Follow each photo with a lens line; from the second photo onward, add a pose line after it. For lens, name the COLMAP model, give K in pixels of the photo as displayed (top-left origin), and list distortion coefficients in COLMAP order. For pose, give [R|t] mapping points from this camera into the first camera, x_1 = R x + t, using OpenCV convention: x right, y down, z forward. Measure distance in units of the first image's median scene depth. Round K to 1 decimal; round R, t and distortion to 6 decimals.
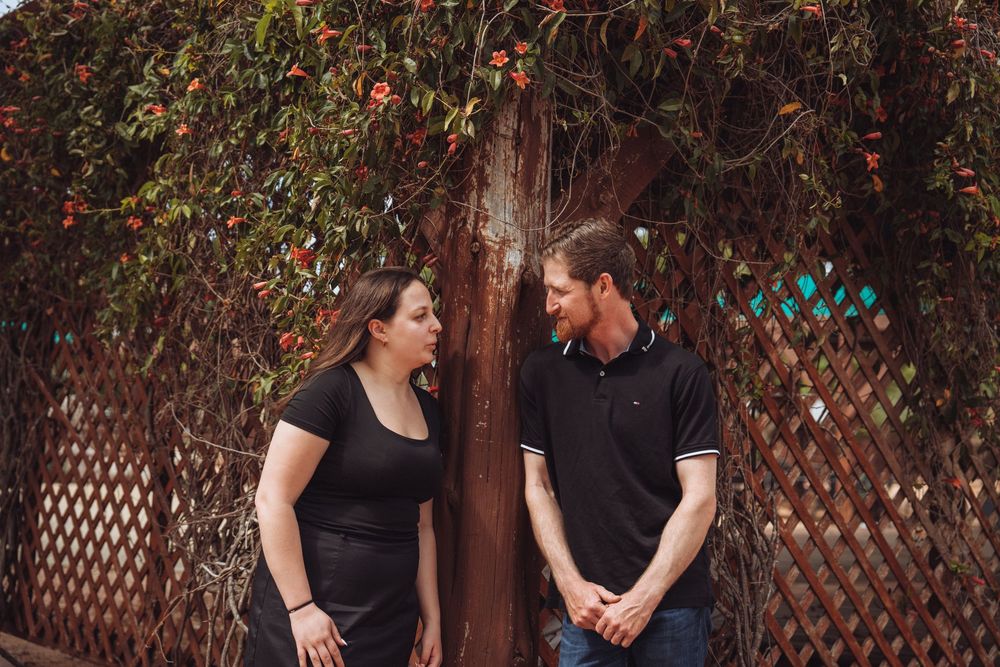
lens RADIAL K [[1395.7, 0, 499.3], [0, 1395.7, 332.9], [0, 0, 1]] dist [0.170910, 0.000000]
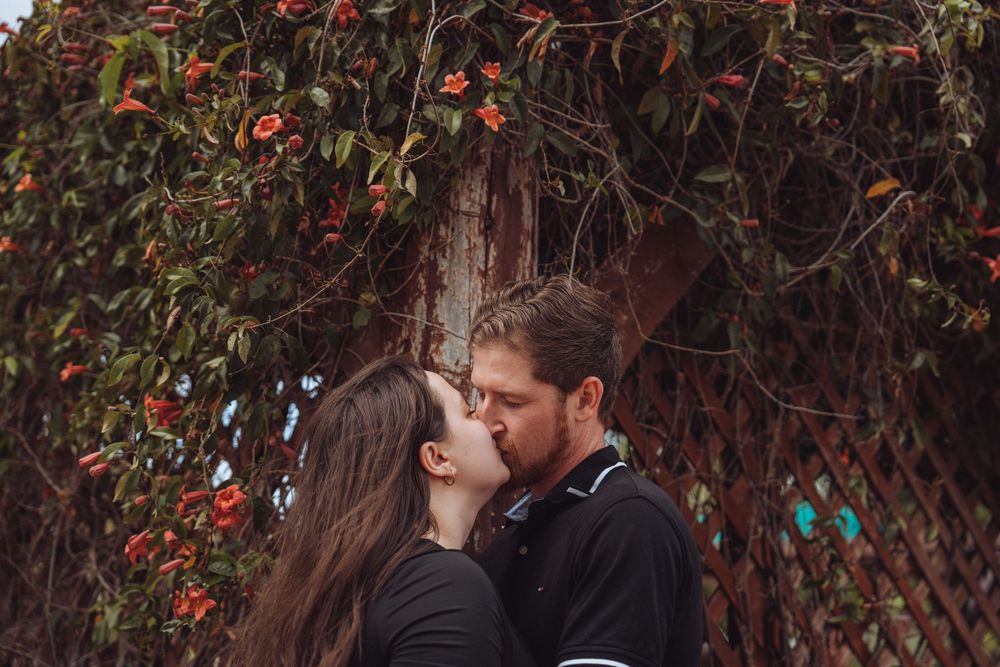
lens RADIAL K [[1395.7, 0, 506.9], [0, 1395.7, 335.7], [0, 0, 1]] dist [0.170910, 0.000000]
pose [[0.999319, -0.010210, 0.035445, -0.001638], [0.015847, 0.986562, -0.162619, 0.022267], [-0.033308, 0.163070, 0.986052, 0.361059]]
